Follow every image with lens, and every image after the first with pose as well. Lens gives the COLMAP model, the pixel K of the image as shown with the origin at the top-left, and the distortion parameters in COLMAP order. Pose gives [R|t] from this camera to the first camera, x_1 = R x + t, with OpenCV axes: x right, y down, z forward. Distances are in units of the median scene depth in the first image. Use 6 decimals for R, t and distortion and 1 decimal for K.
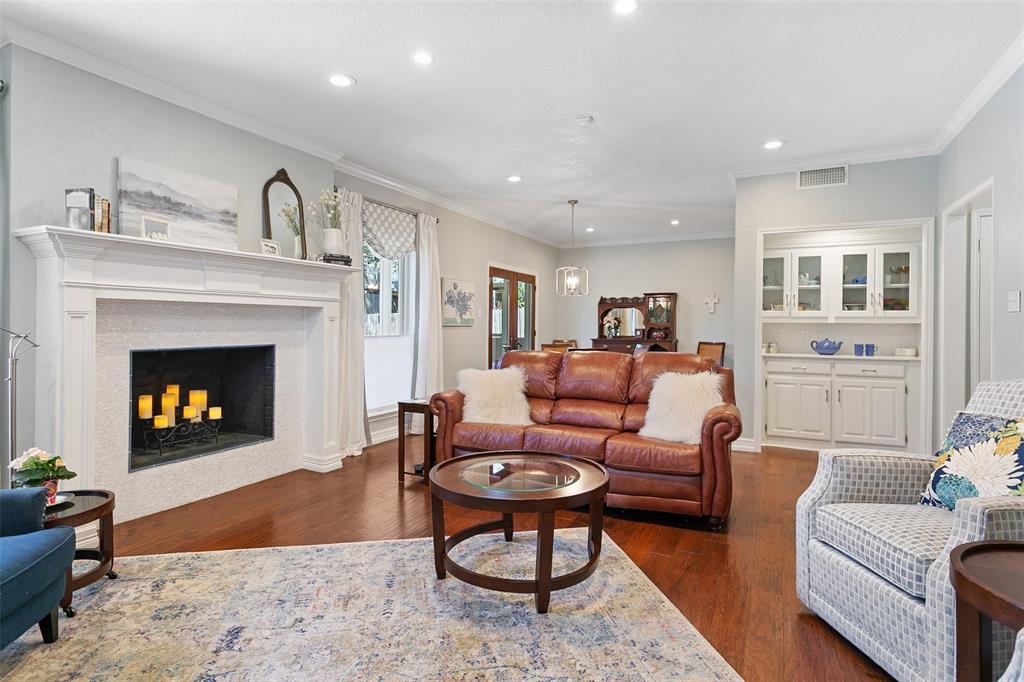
lens RADIAL K [[532.4, 0, 510.8], [0, 532.4, 326.5], [0, 0, 1]] dist [0.001041, 0.000021]
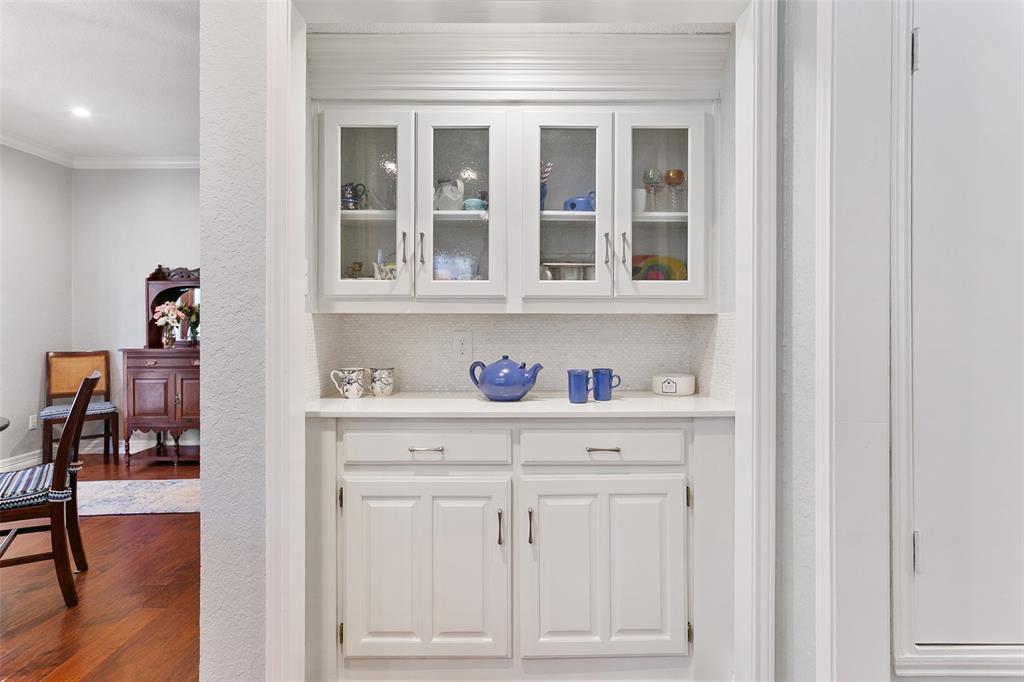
lens RADIAL K [[559.2, 0, 511.0], [0, 559.2, 320.7], [0, 0, 1]] dist [0.002545, 0.000585]
pose [[0.895761, -0.006248, 0.444491, 0.421187], [0.006433, 0.999979, 0.001092, -0.002176], [-0.444489, 0.001881, 0.895782, 0.645327]]
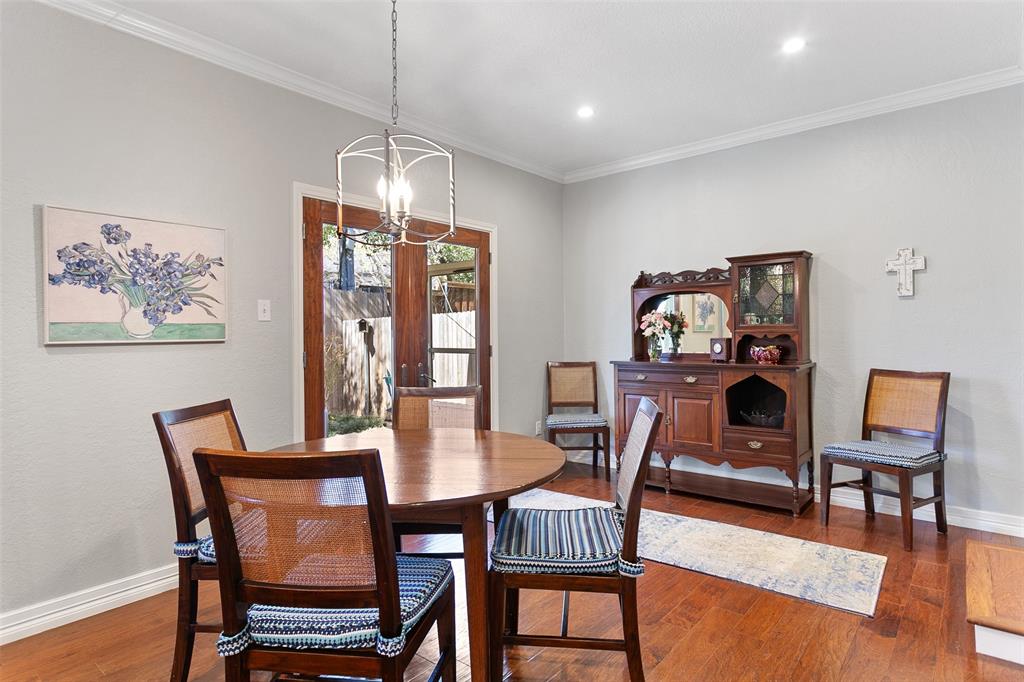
lens RADIAL K [[551.6, 0, 512.0], [0, 551.6, 341.0], [0, 0, 1]] dist [0.002162, 0.000494]
pose [[0.972962, -0.013326, -0.230579, 0.305755], [0.016740, 0.999777, 0.012856, -0.004213], [0.230356, -0.016368, 0.972969, 0.873074]]
